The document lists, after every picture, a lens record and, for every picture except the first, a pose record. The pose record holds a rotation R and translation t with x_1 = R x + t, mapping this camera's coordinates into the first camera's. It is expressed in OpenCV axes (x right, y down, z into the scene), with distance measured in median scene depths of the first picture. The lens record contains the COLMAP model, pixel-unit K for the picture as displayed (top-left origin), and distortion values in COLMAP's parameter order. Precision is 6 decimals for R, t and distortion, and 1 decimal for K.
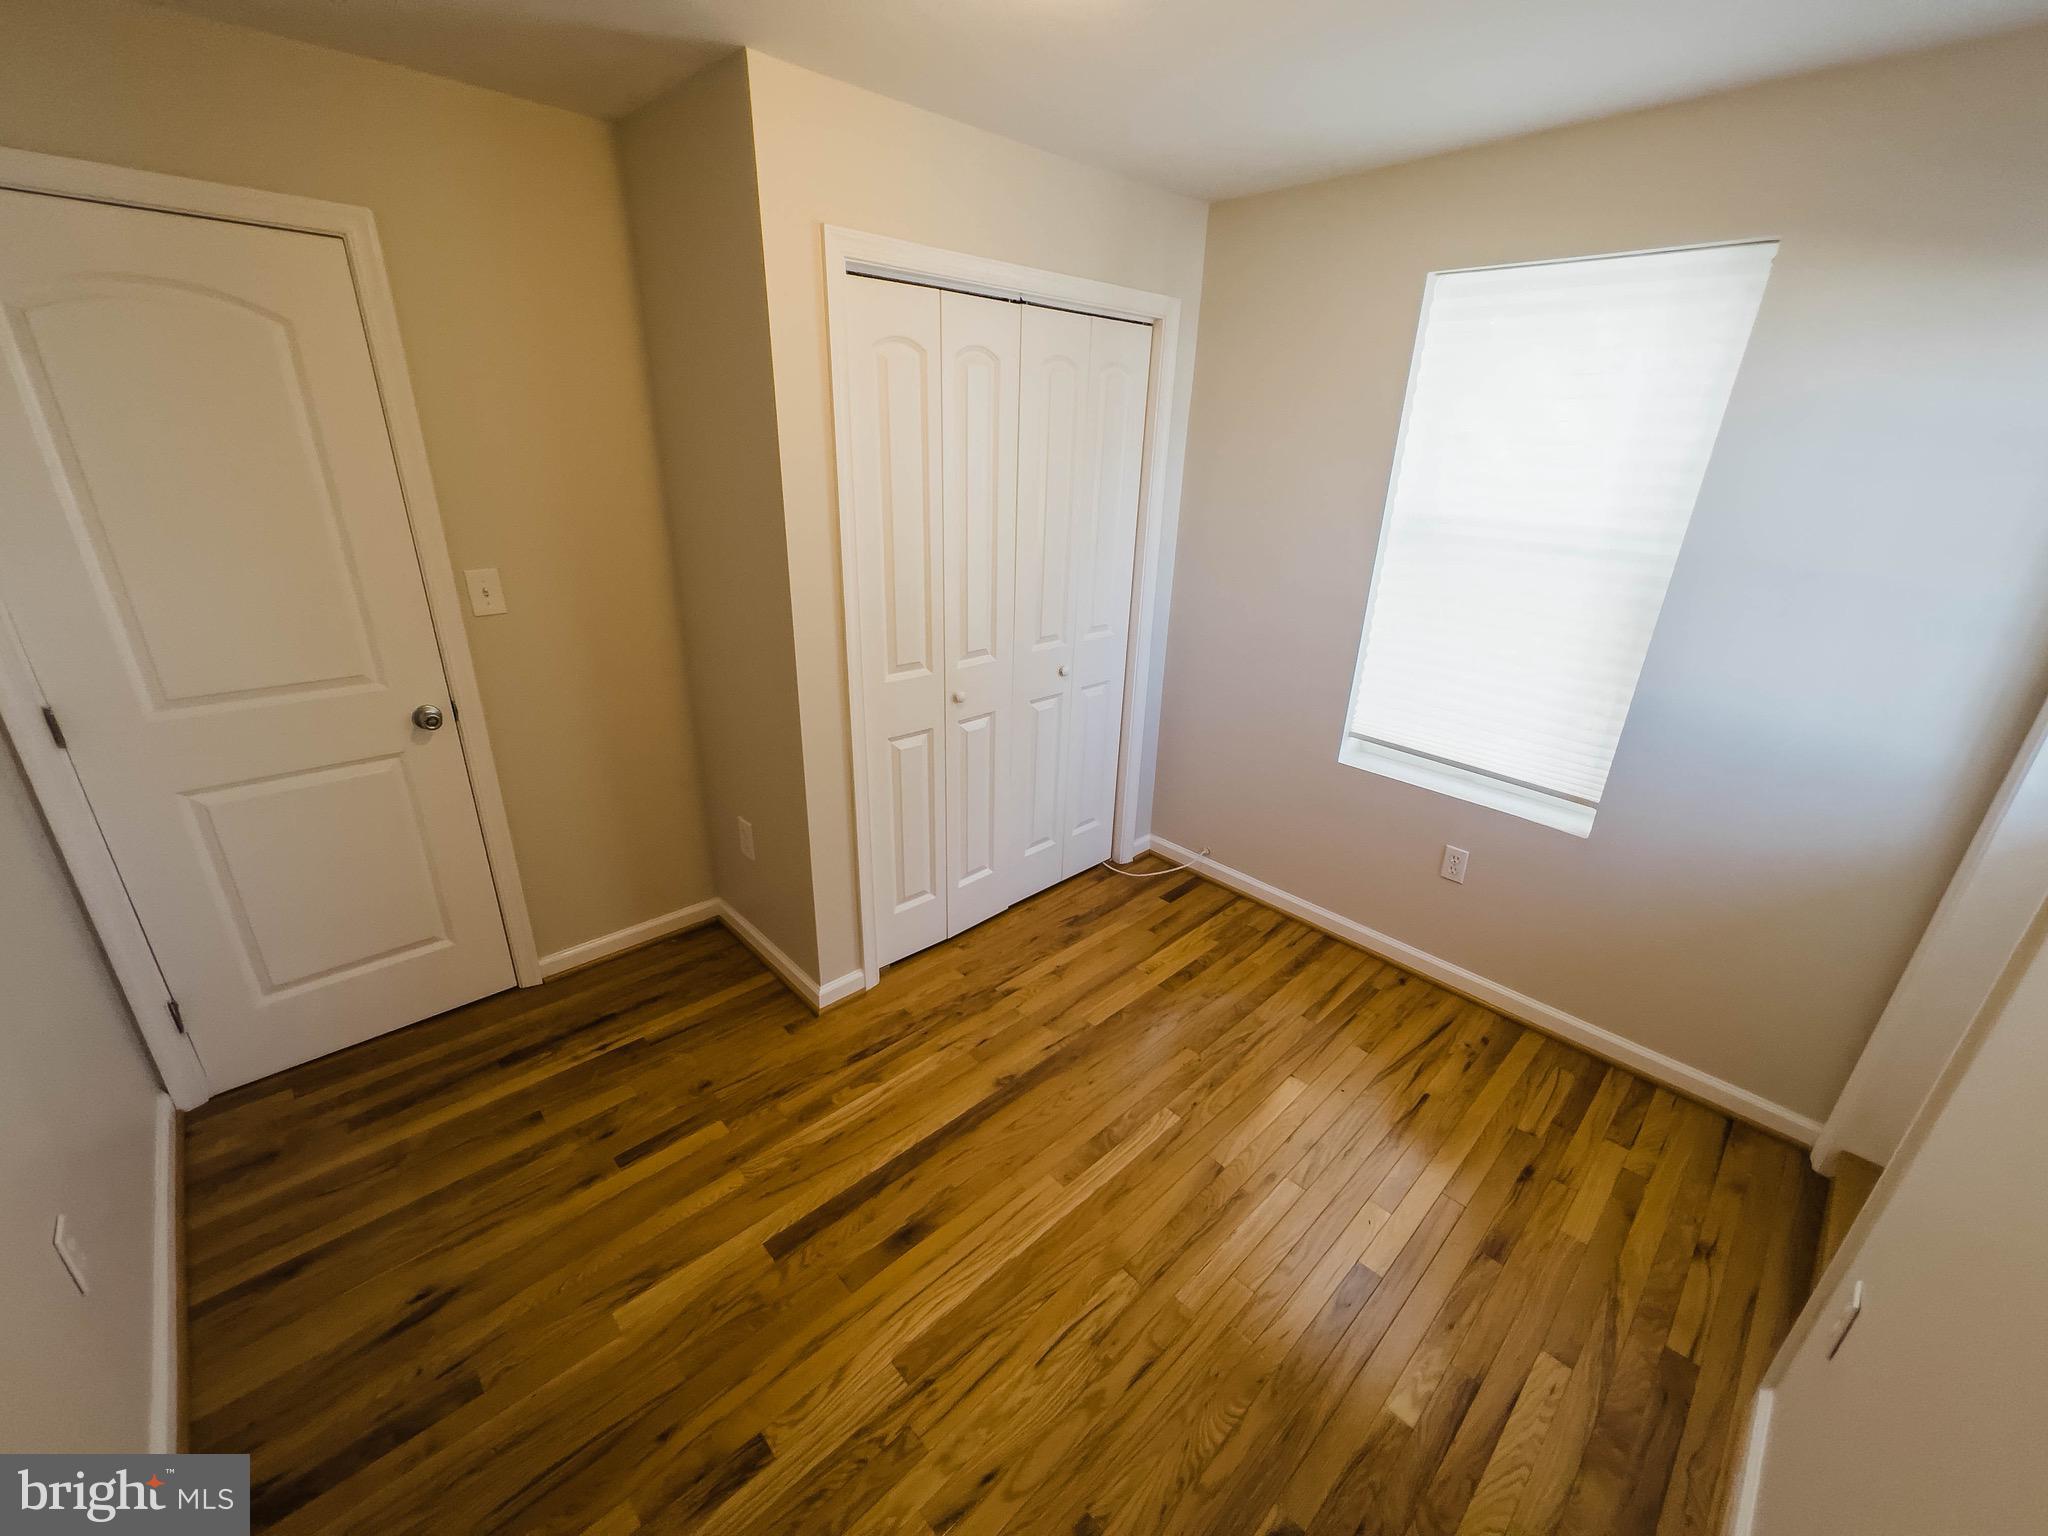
lens RADIAL K [[824.2, 0, 1023.0], [0, 824.2, 766.6], [0, 0, 1]] dist [-0.003470, 0.000003]
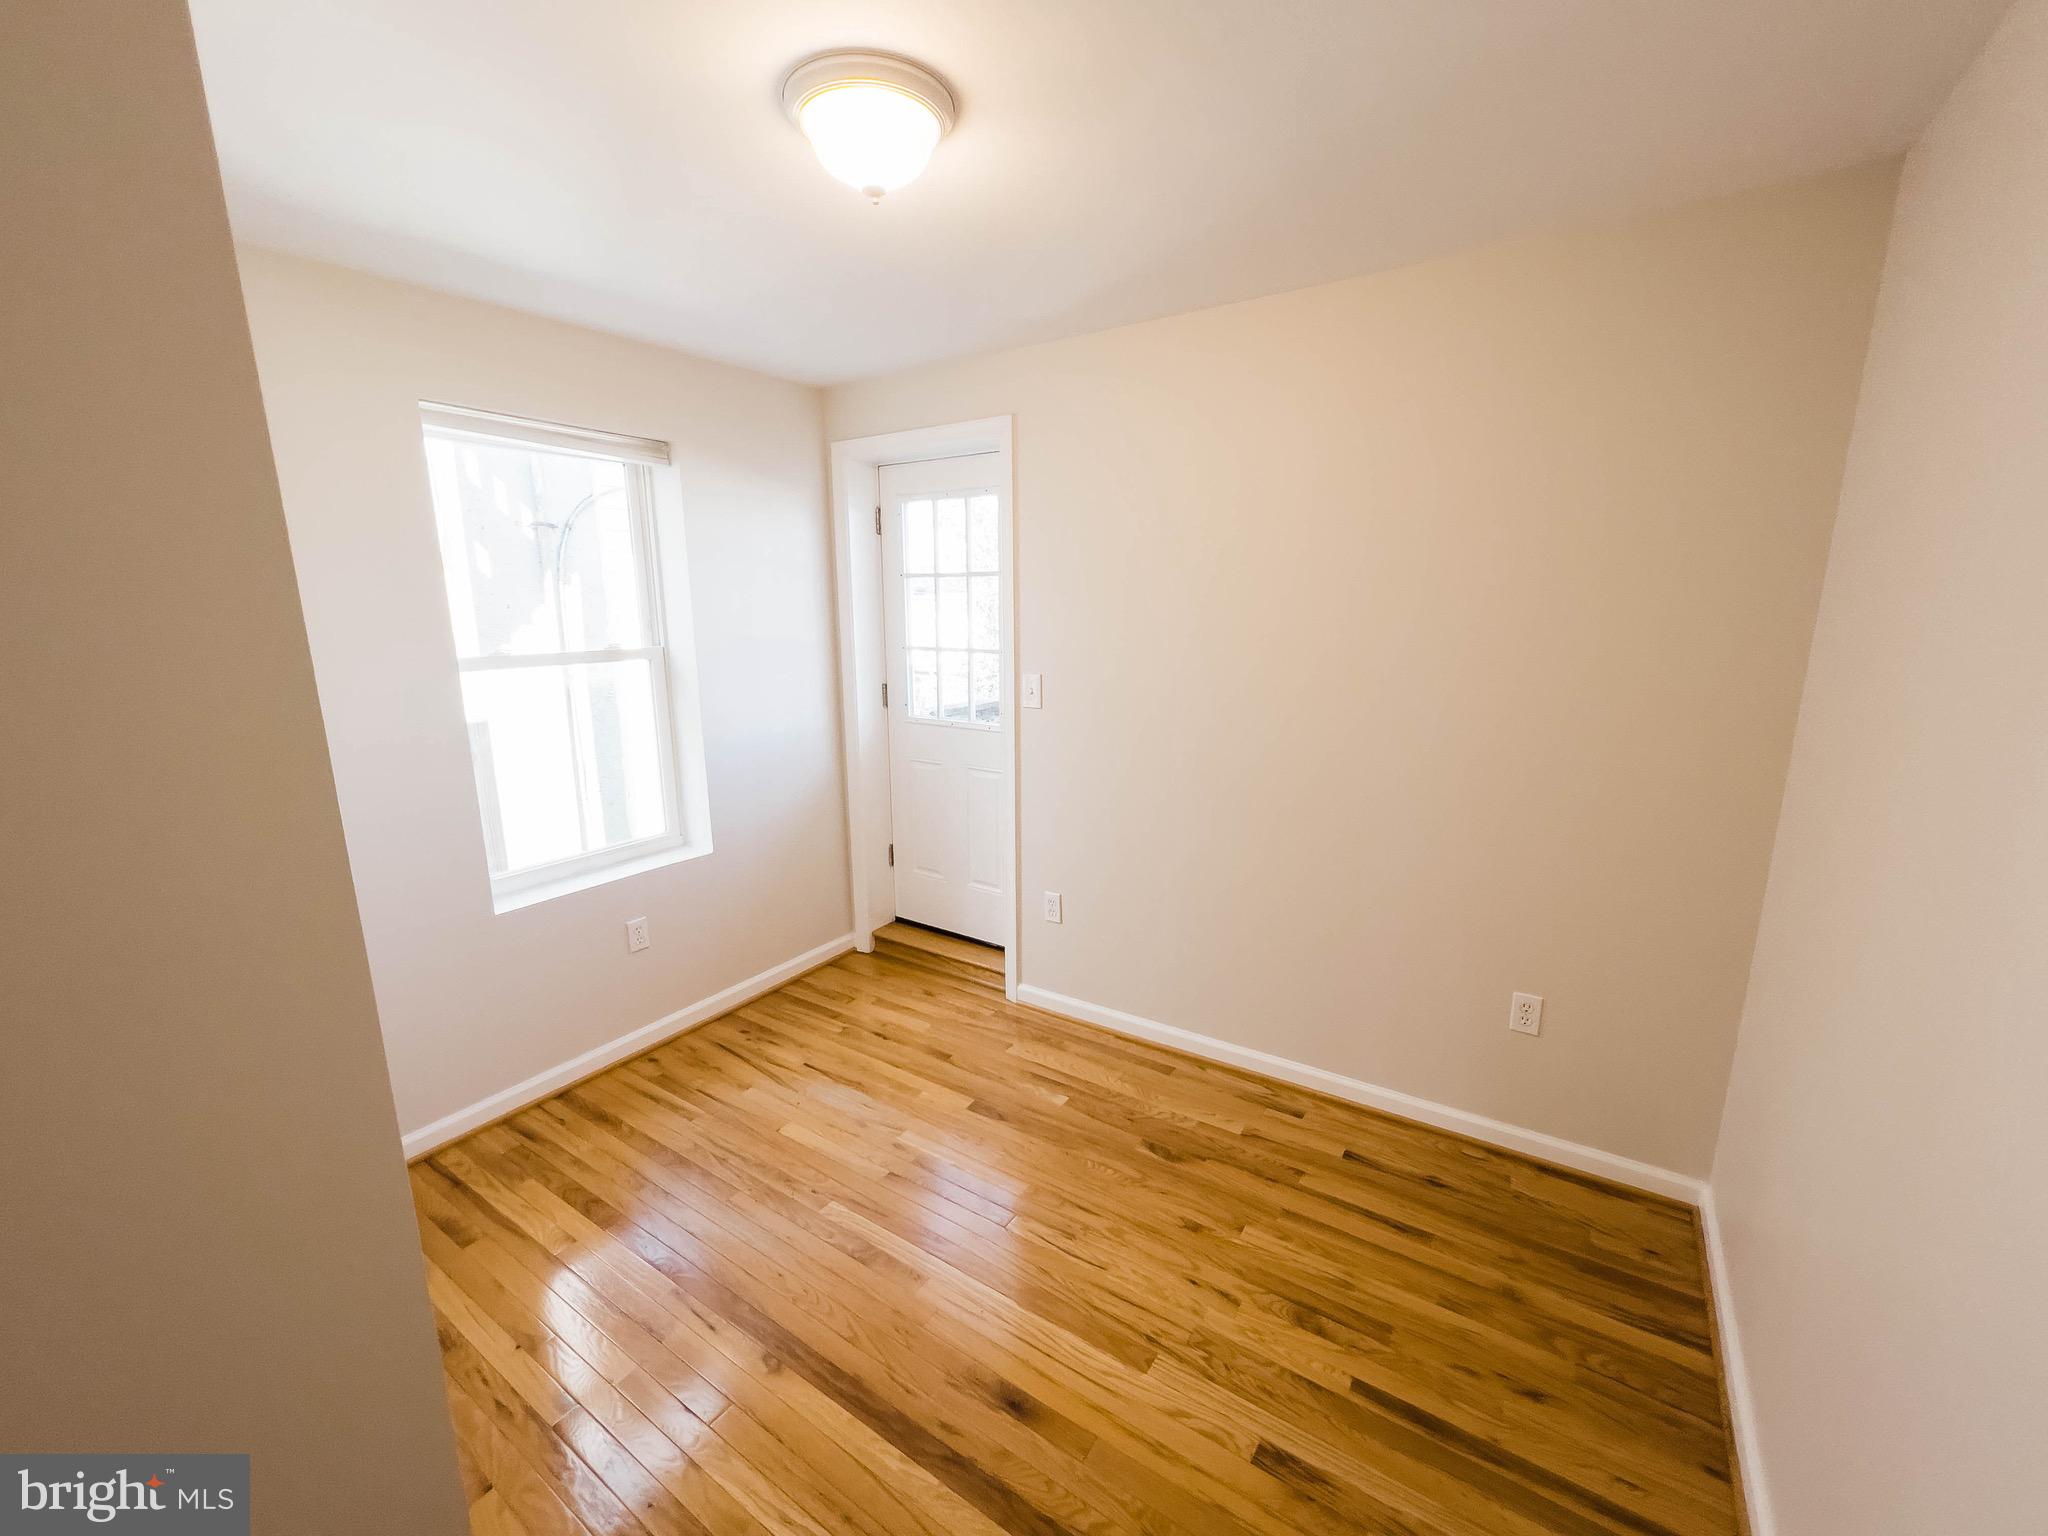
lens RADIAL K [[824.2, 0, 1023.2], [0, 824.2, 771.4], [0, 0, 1]] dist [-0.003470, 0.000003]
pose [[-0.210486, -0.226956, 0.950887, -0.925570], [0.369271, 0.882158, 0.292293, -0.328349], [-0.905171, 0.412659, -0.101874, 0.887961]]
